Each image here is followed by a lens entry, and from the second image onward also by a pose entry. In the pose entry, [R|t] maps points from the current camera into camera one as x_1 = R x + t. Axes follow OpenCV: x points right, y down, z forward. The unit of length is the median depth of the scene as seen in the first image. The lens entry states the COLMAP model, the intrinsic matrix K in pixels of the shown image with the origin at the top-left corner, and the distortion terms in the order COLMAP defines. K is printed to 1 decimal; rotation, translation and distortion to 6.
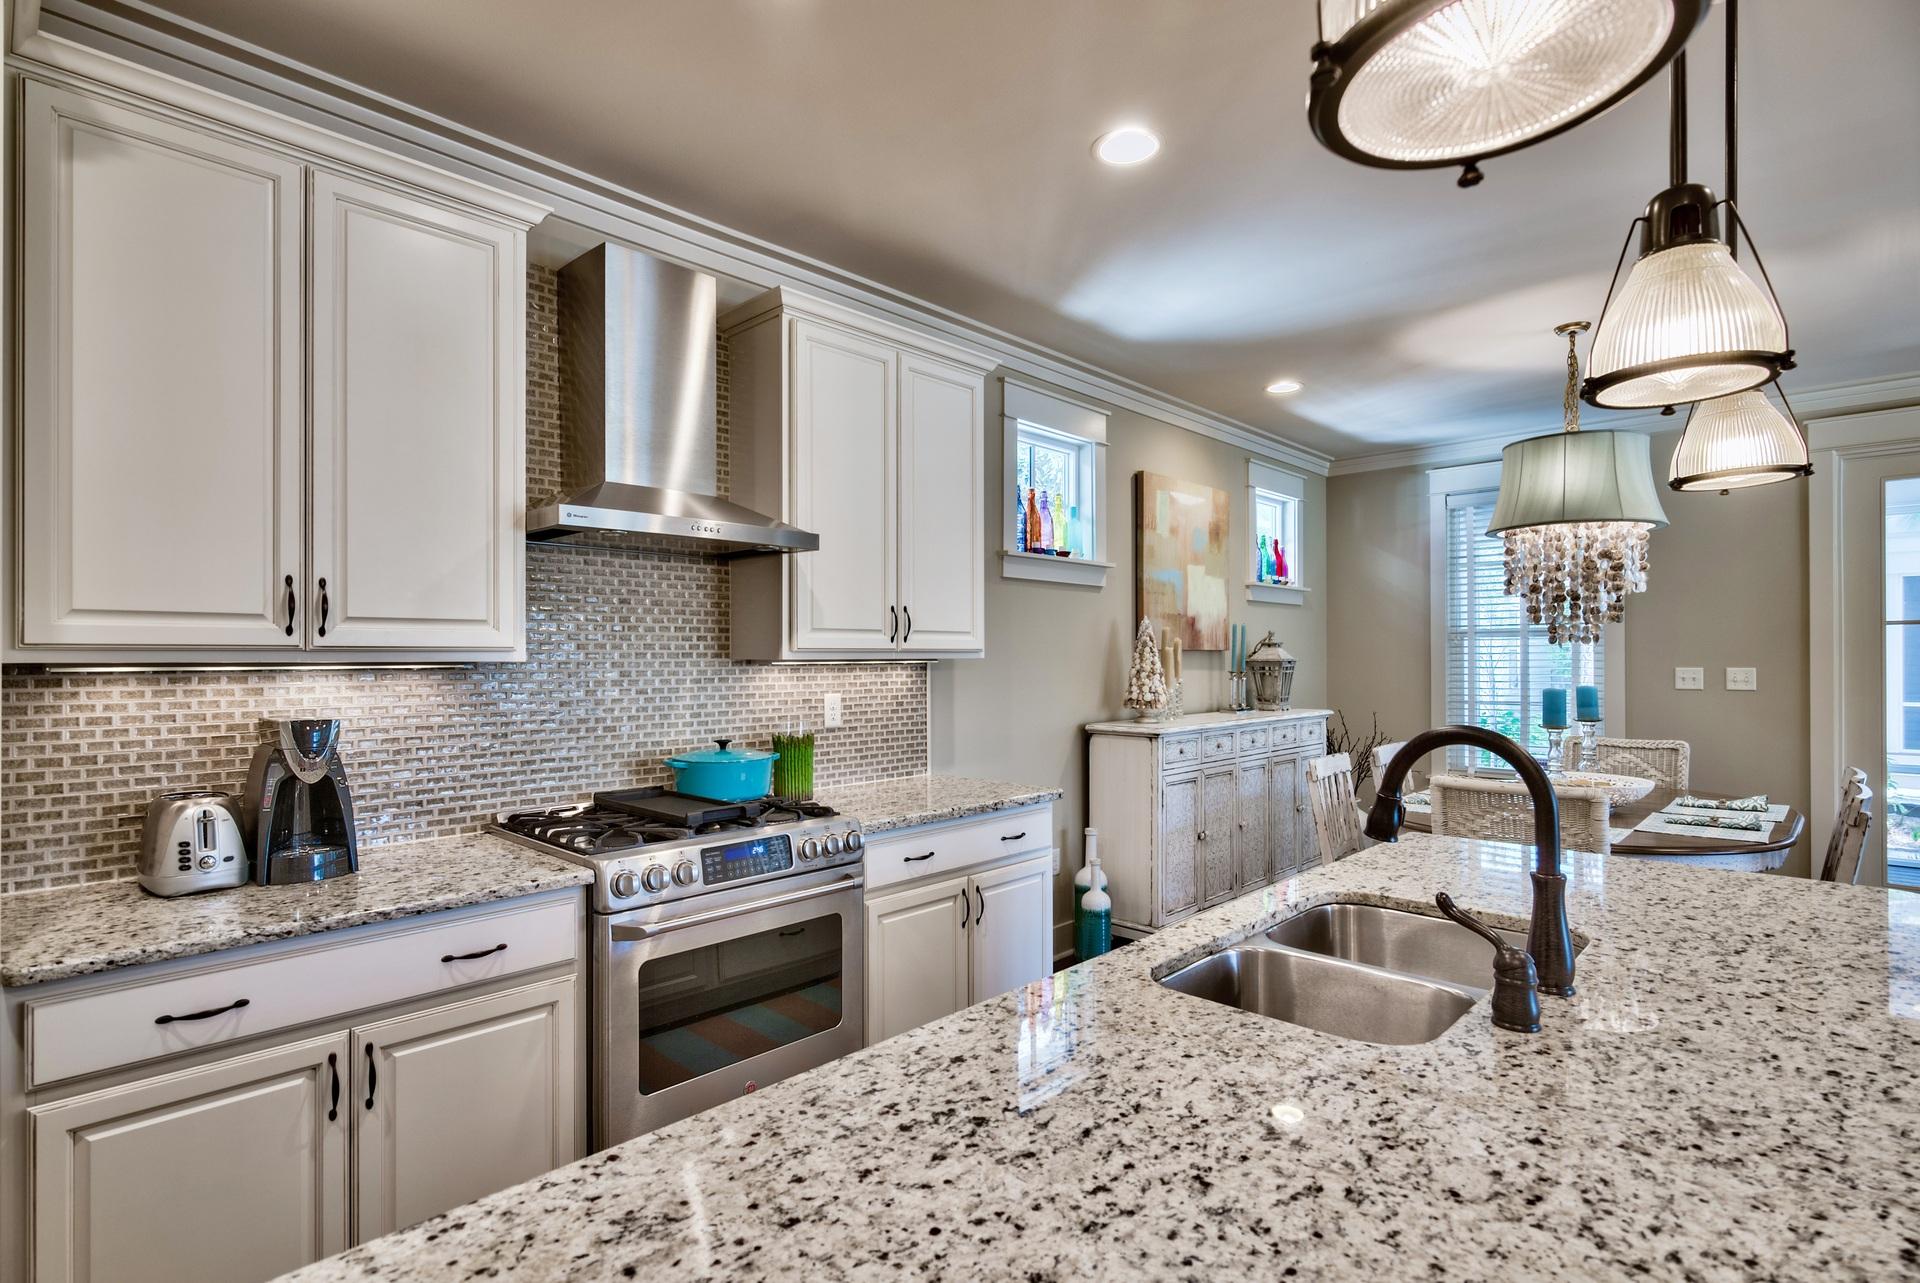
lens RADIAL K [[936.3, 0, 961.0], [0, 936.3, 650.9], [0, 0, 1]] dist [0.004474, -0.001373]
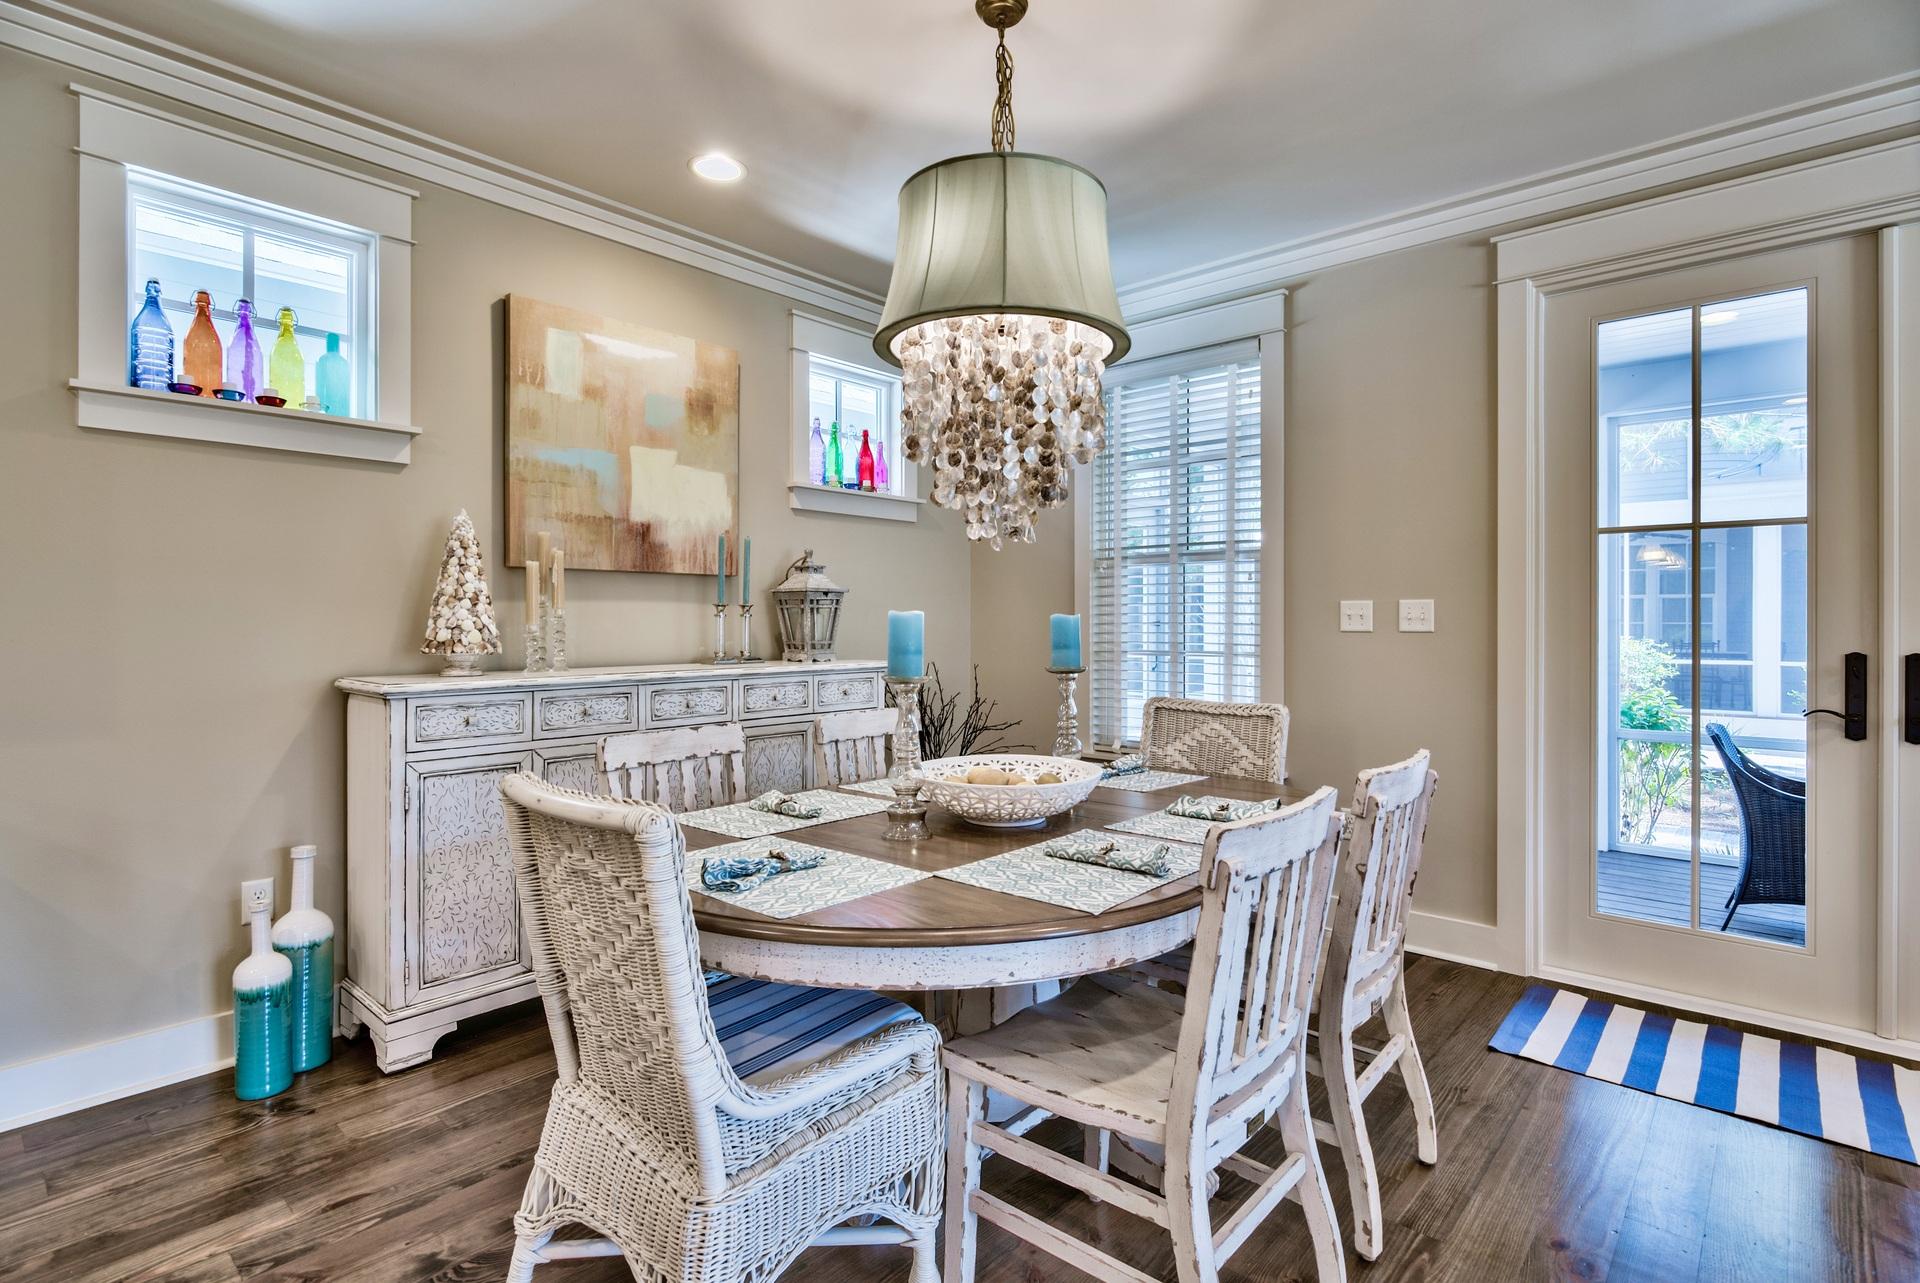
lens RADIAL K [[936.3, 0, 965.8], [0, 936.3, 617.6], [0, 0, 1]] dist [0.004474, -0.001373]
pose [[0.999232, 0.003904, 0.038997, 0.490088], [-0.004123, 0.999976, 0.005534, 0.030090], [-0.038974, -0.005690, 0.999224, 0.329049]]
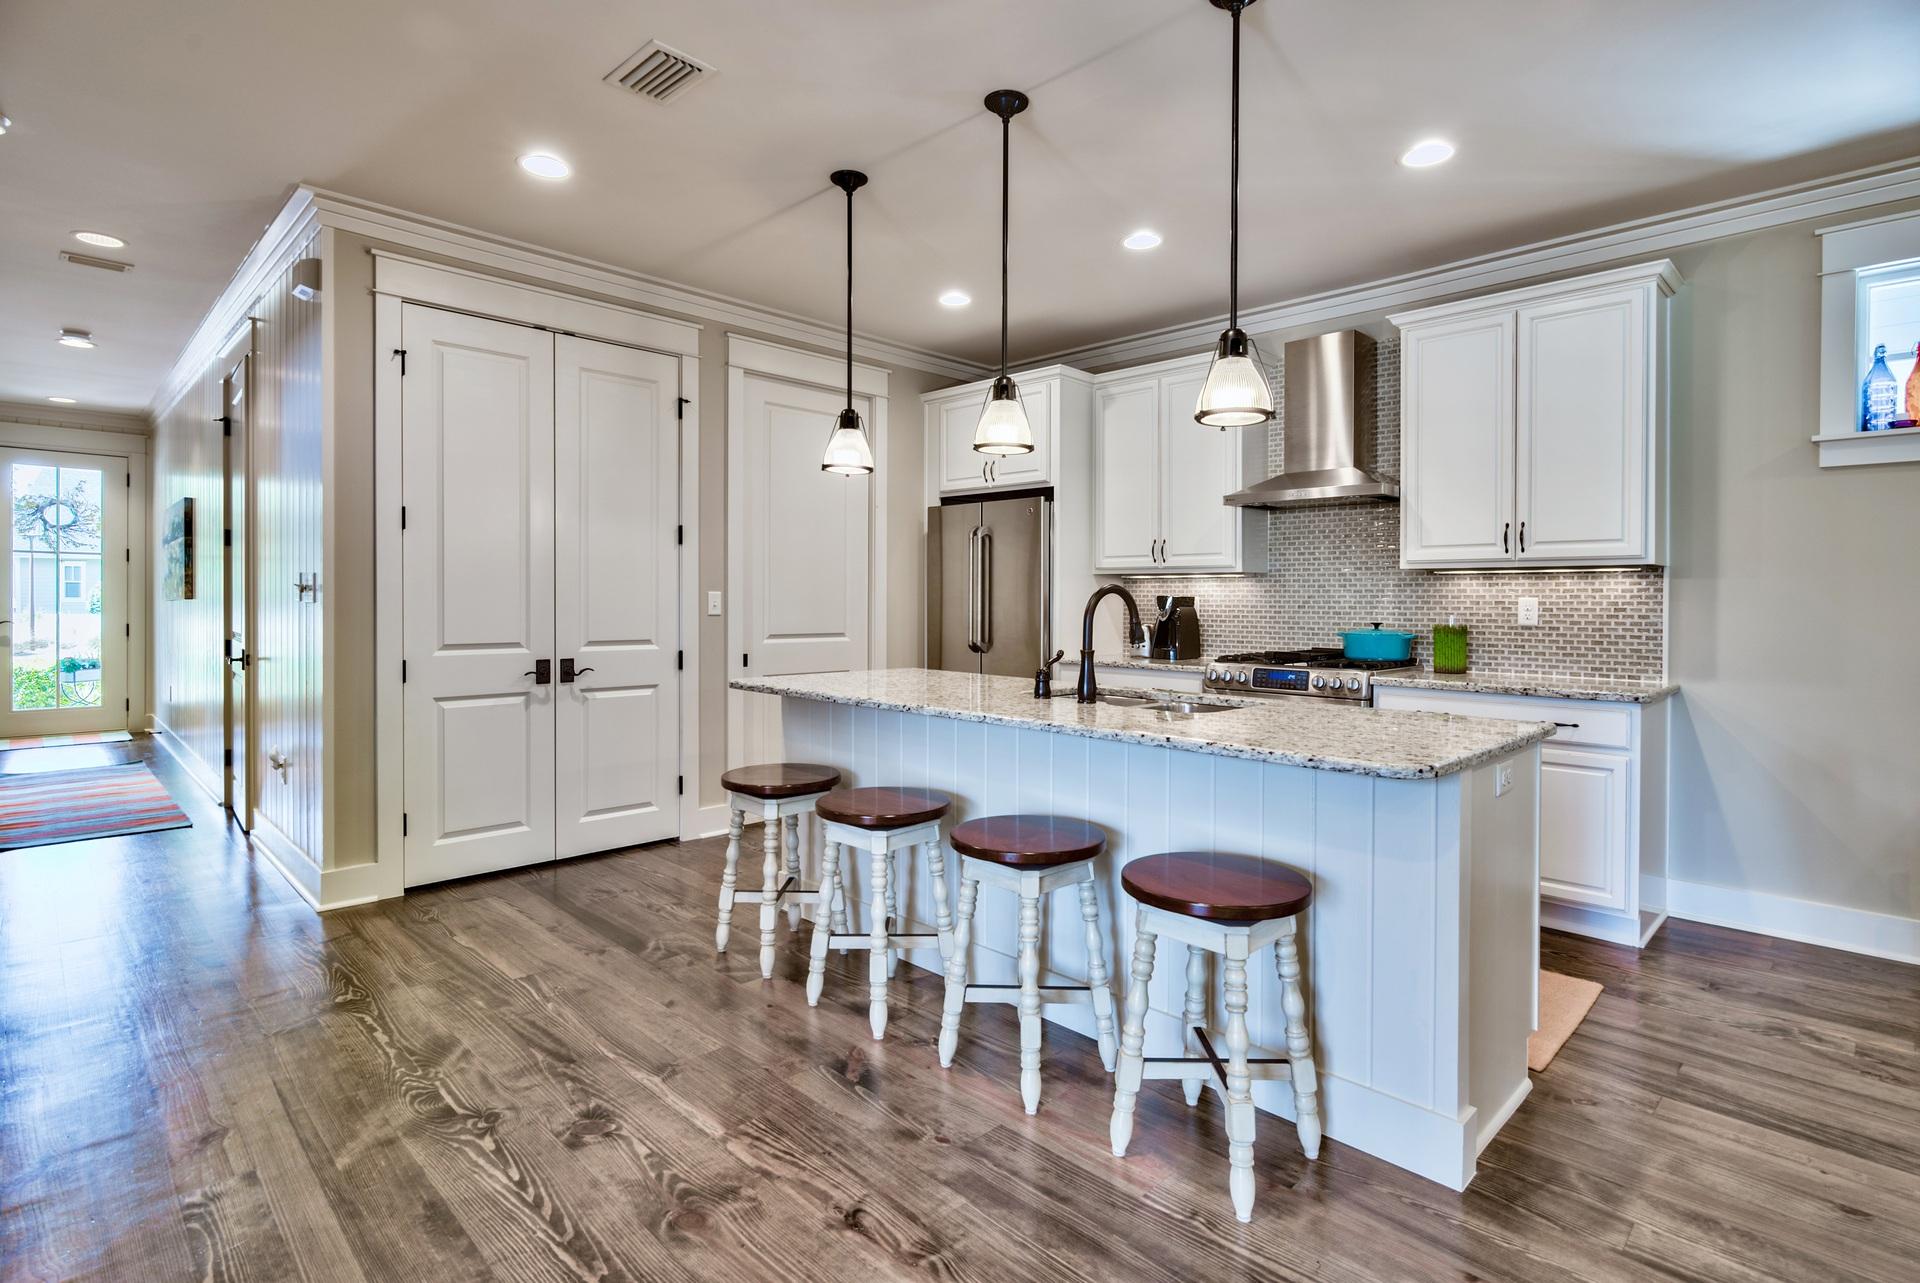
lens RADIAL K [[936.3, 0, 908.3], [0, 936.3, 599.9], [0, 0, 1]] dist [0.004474, -0.001373]
pose [[-0.059791, 0.006344, -0.998191, 0.792223], [0.000312, 0.999980, 0.006337, 0.028832], [0.998211, 0.000067, -0.059792, 0.198410]]
